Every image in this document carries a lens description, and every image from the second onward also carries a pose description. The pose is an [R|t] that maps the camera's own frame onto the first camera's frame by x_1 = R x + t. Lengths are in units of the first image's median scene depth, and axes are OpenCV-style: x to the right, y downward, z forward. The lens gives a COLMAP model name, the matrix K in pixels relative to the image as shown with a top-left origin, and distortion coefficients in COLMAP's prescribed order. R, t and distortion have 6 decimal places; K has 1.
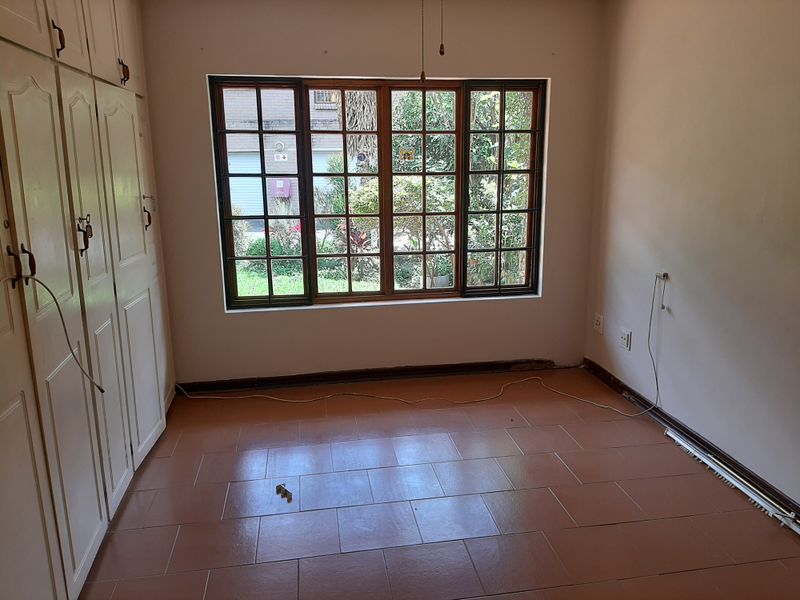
lens RADIAL K [[626.9, 0, 400.6], [0, 626.9, 301.1], [0, 0, 1]] dist [0.062911, -0.106228]
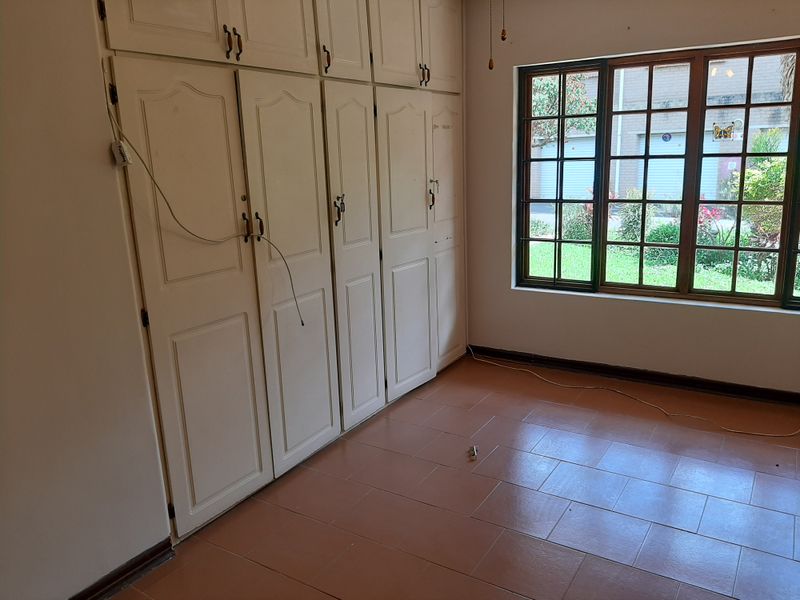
lens RADIAL K [[626.9, 0, 397.4], [0, 626.9, 305.1], [0, 0, 1]] dist [0.062911, -0.106228]
pose [[0.734851, 0.143778, -0.662814, 0.294576], [-0.121453, 0.989371, 0.079963, -0.016263], [0.667266, 0.021740, 0.744502, 0.068421]]
